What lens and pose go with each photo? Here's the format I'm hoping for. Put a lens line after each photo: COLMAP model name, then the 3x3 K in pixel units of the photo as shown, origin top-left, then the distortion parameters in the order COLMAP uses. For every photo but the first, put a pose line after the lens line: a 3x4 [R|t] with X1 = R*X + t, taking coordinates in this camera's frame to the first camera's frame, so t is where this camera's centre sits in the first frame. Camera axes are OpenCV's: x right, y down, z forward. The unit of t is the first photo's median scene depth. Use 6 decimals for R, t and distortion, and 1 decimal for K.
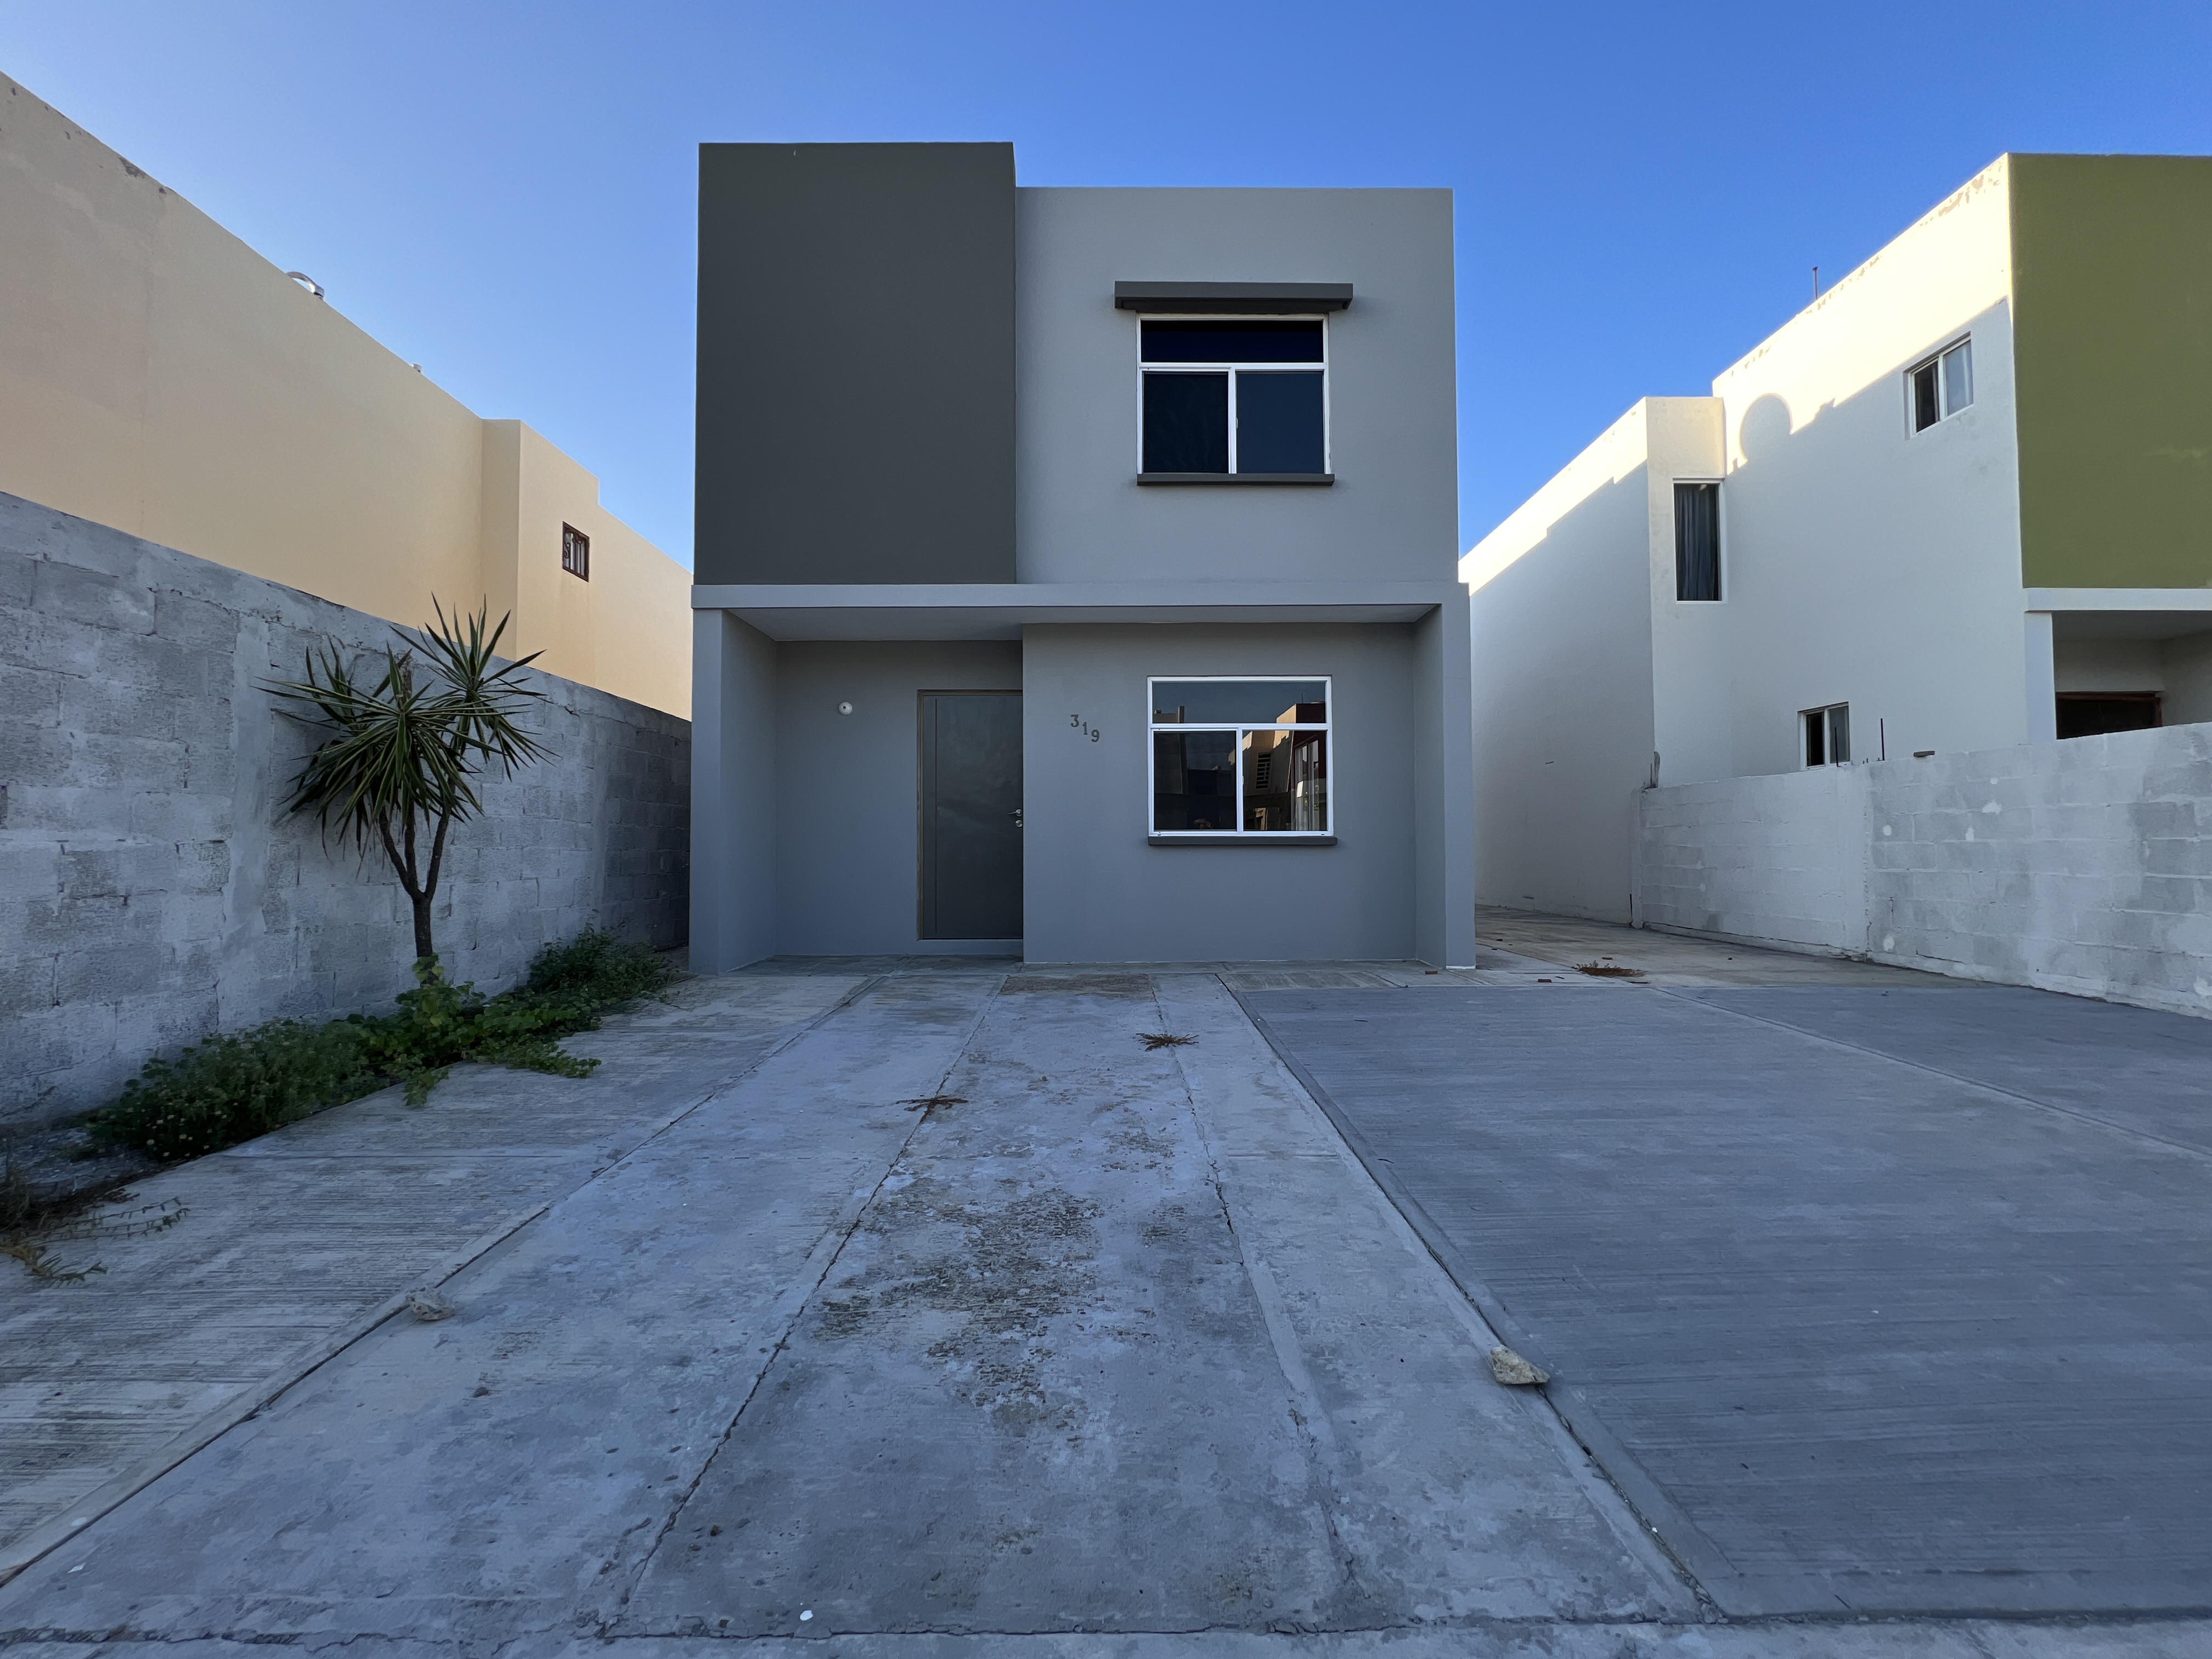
lens RADIAL K [[887.4, 0, 1108.0], [0, 887.4, 832.9], [0, 0, 1]] dist [-0.000763, 0.000329]
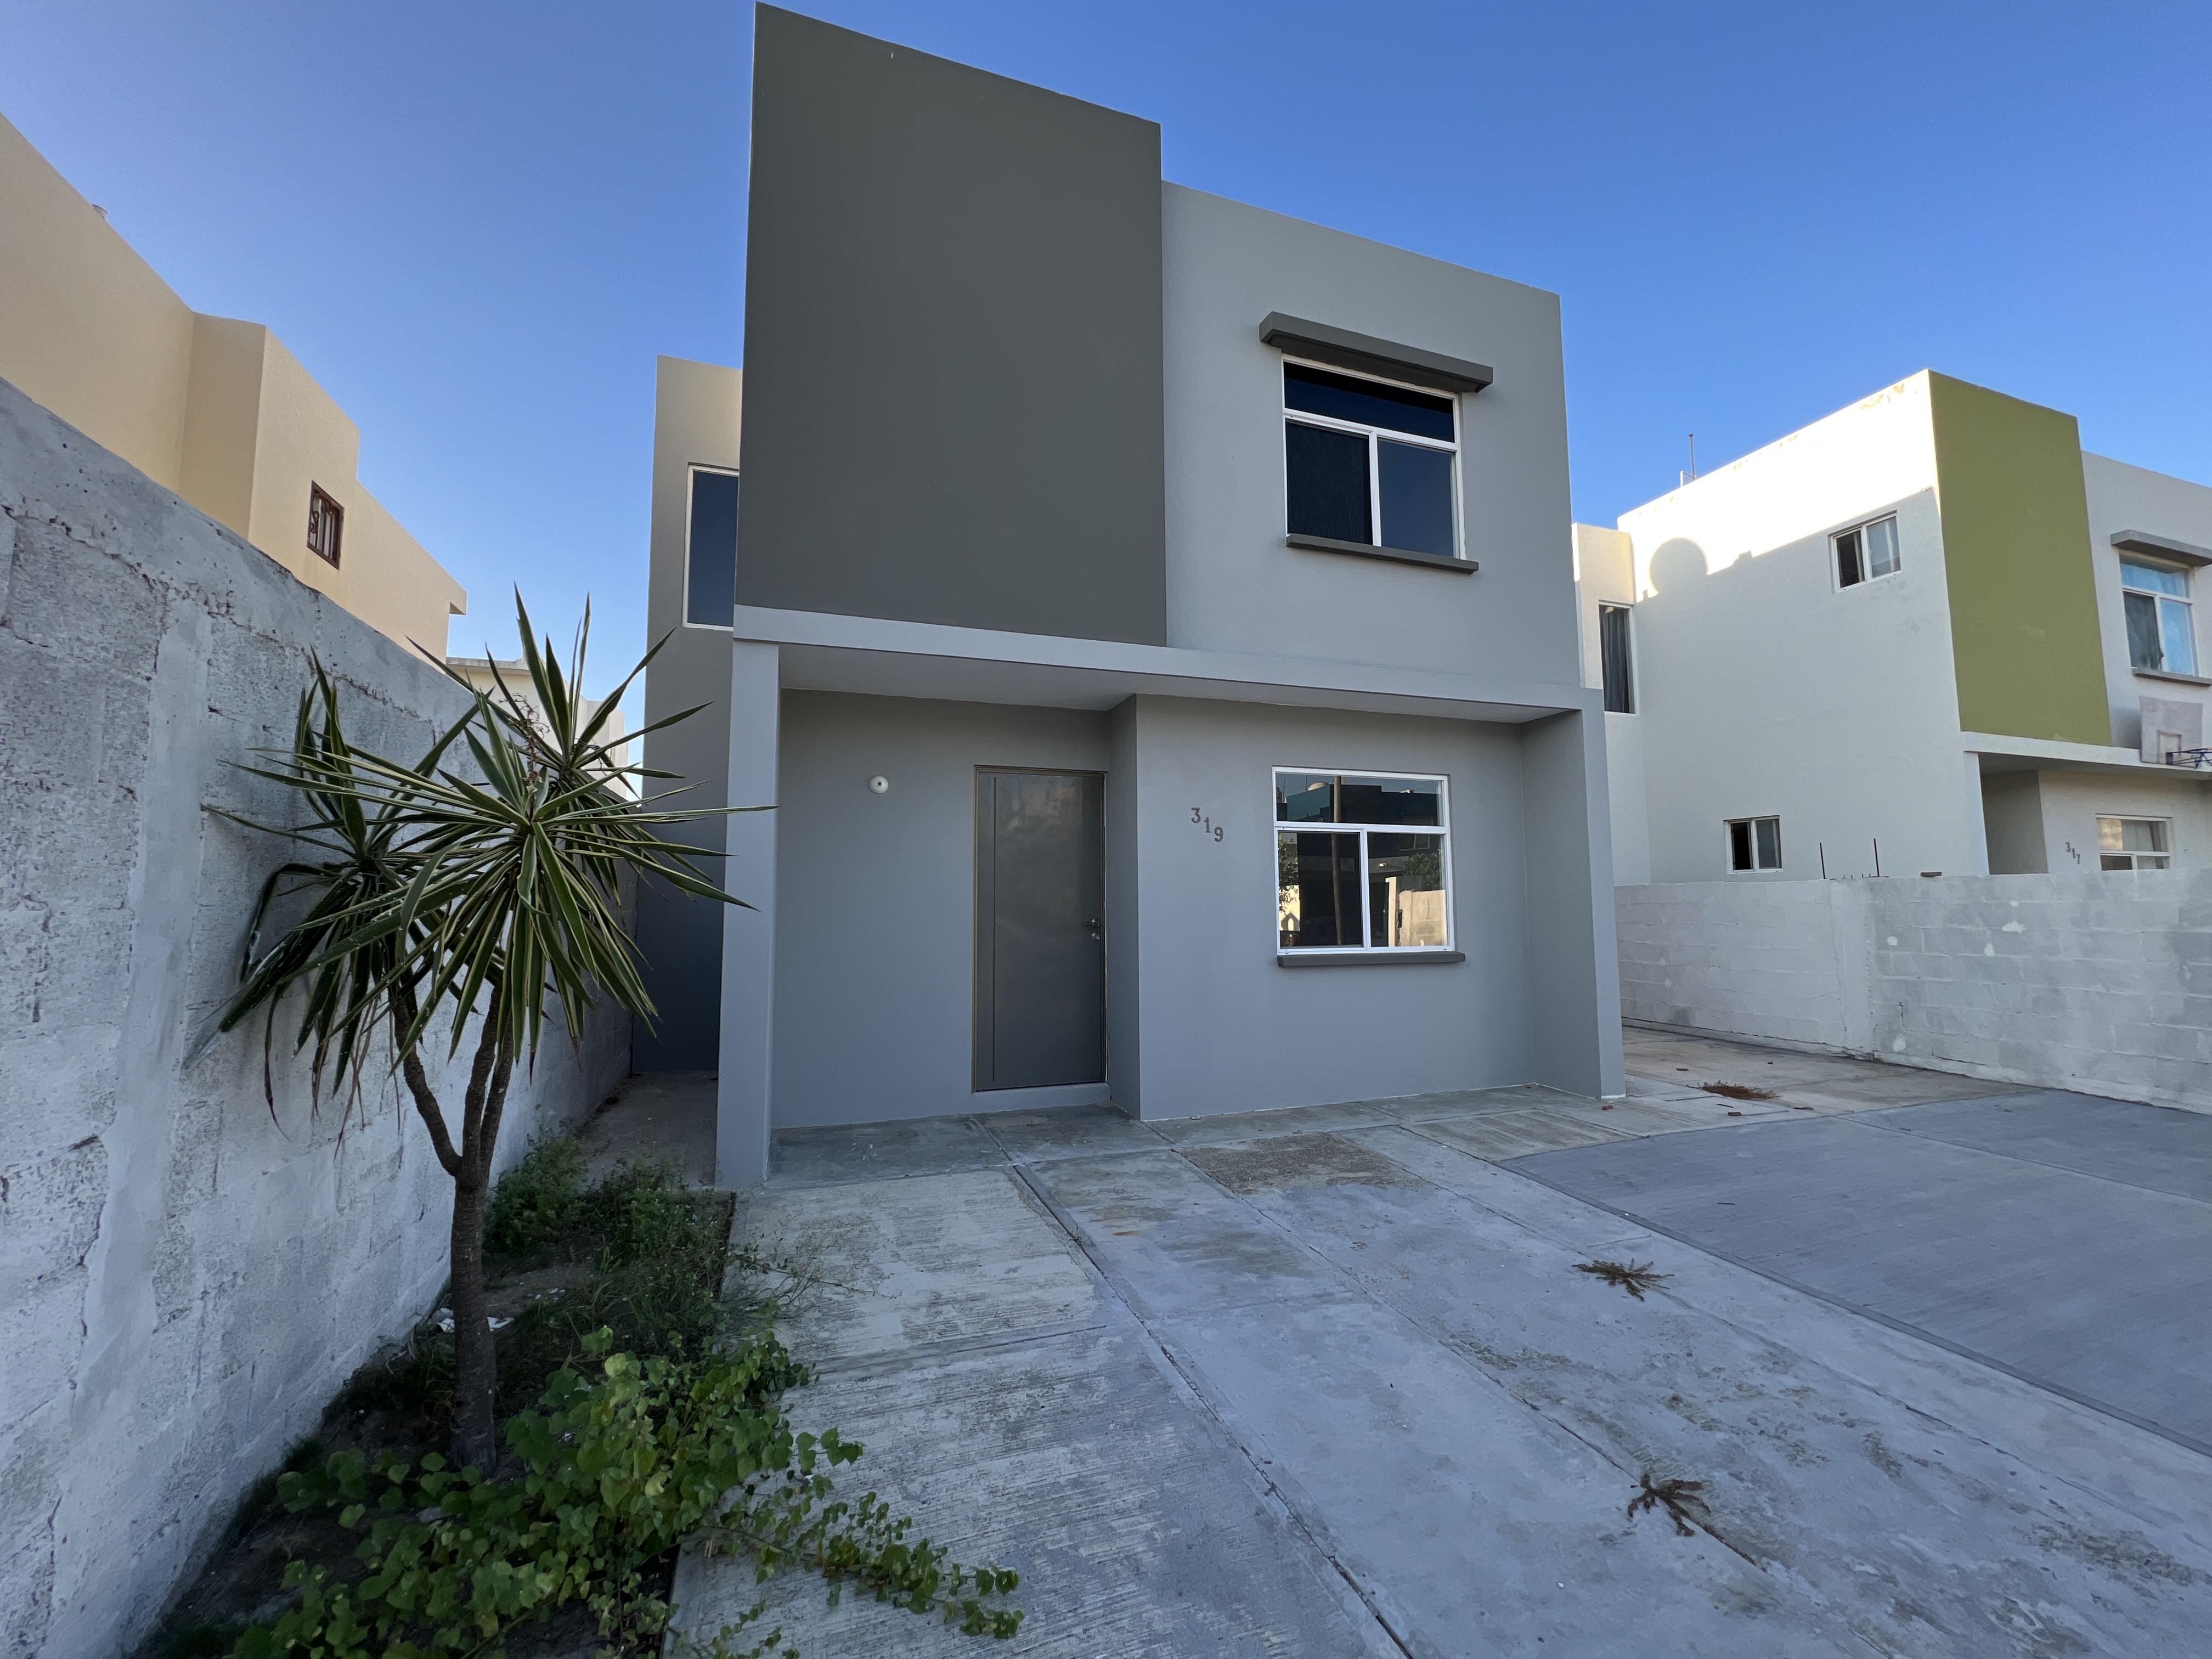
lens RADIAL K [[889.6, 0, 1112.5], [0, 889.6, 831.0], [0, 0, 1]] dist [-0.002336, 0.000425]
pose [[0.945952, 0.026867, 0.323191, -0.421875], [-0.006275, 0.997892, -0.064586, -0.065260], [-0.324245, 0.059067, 0.944127, 0.278501]]
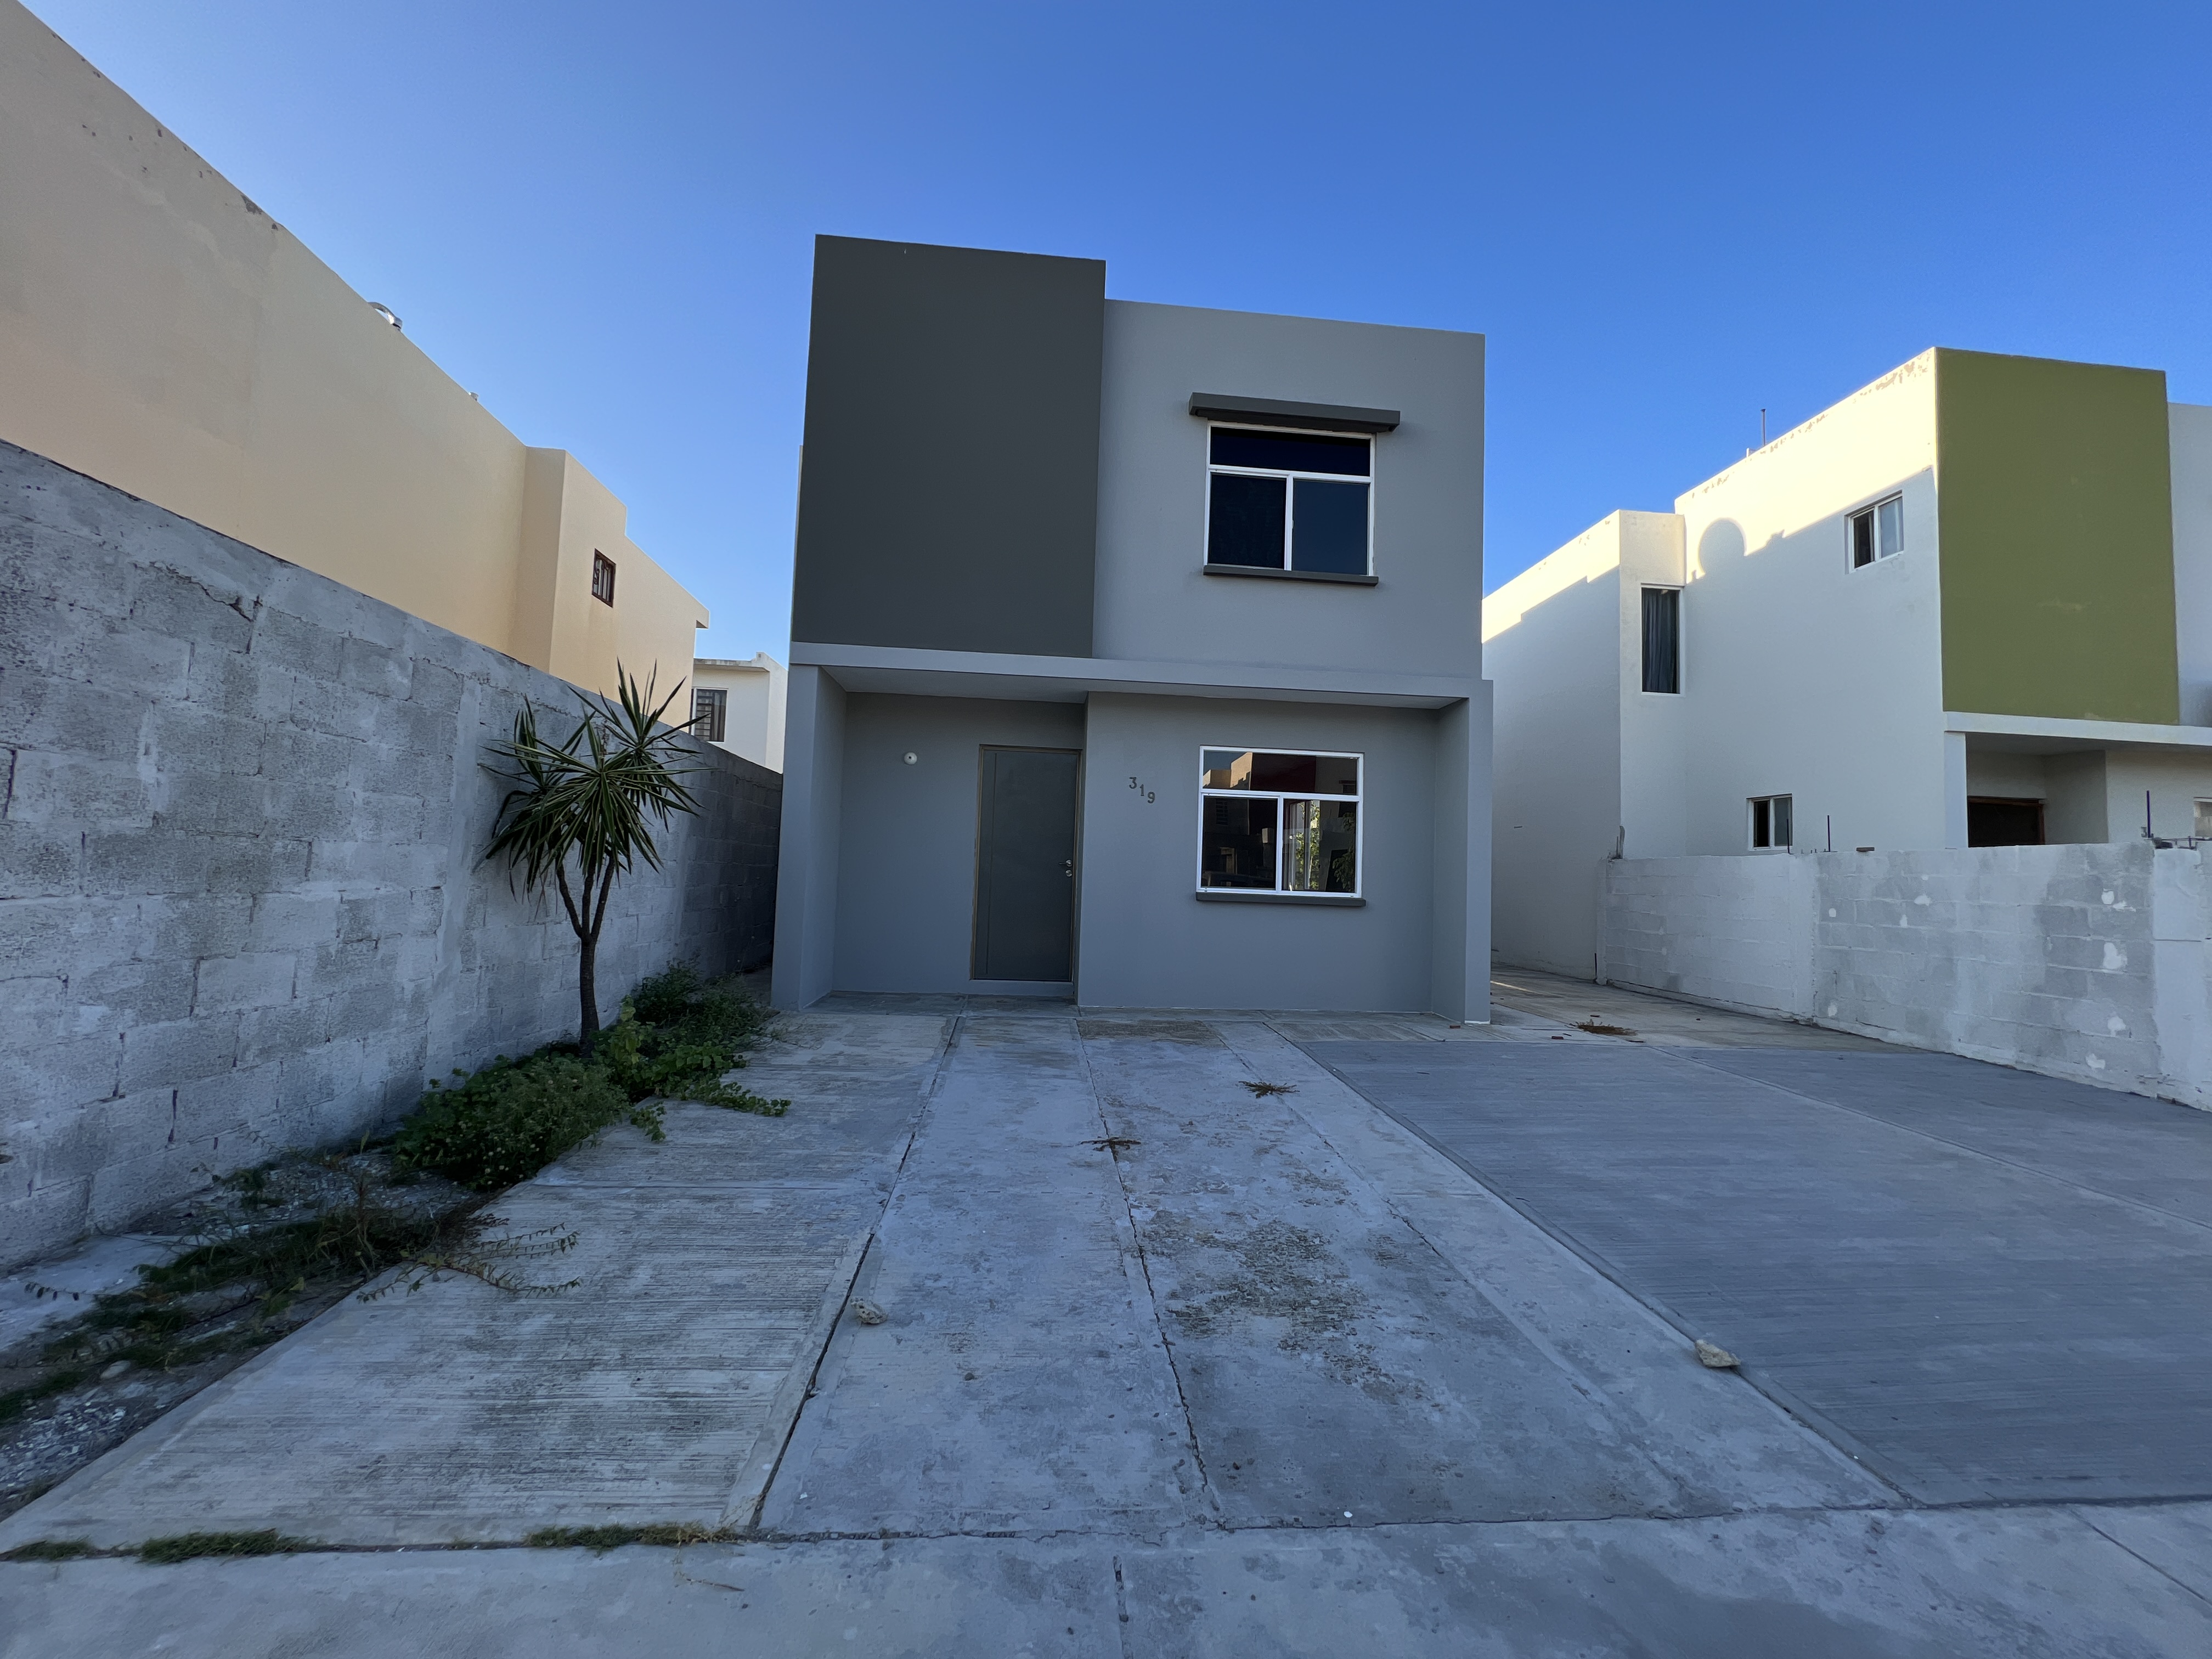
lens RADIAL K [[888.1, 0, 1109.8], [0, 888.1, 832.0], [0, 0, 1]] dist [-0.000366, 0.000402]
pose [[0.995888, 0.043289, 0.079584, -0.167844], [-0.040903, 0.998670, -0.031373, -0.034846], [-0.080836, 0.027989, 0.996334, -0.087381]]
